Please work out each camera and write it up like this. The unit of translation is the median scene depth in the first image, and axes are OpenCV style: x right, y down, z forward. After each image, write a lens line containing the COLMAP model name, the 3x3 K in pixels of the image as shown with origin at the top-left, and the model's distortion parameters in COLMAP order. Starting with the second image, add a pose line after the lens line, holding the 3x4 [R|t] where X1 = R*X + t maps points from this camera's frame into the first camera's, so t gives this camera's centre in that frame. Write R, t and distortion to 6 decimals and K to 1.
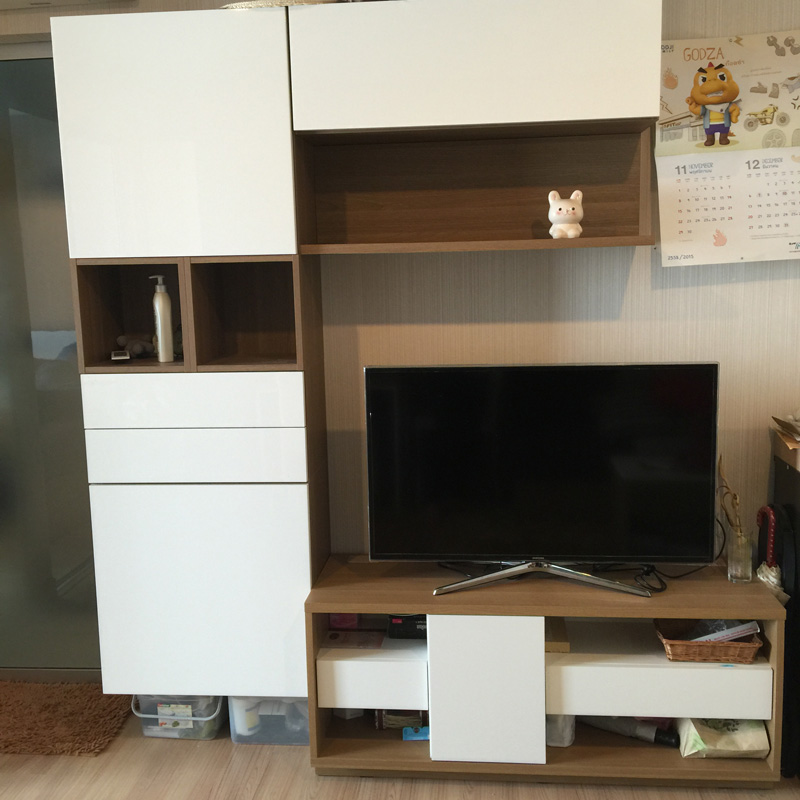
lens RADIAL K [[886.5, 0, 360.3], [0, 886.5, 373.6], [0, 0, 1]] dist [0.127287, -0.282579]
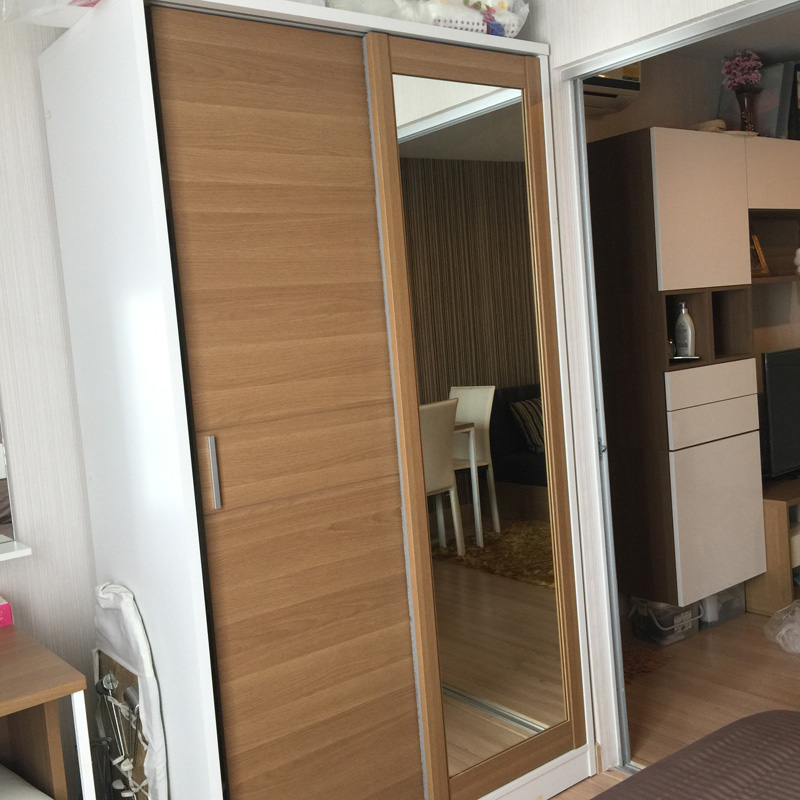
lens RADIAL K [[904.8, 0, 389.8], [0, 904.8, 377.0], [0, 0, 1]] dist [0.106699, -0.131877]
pose [[0.737650, -0.078179, 0.670642, -1.601444], [0.156288, 0.986068, -0.056954, 0.022633], [-0.656846, 0.146825, 0.739592, 0.220066]]
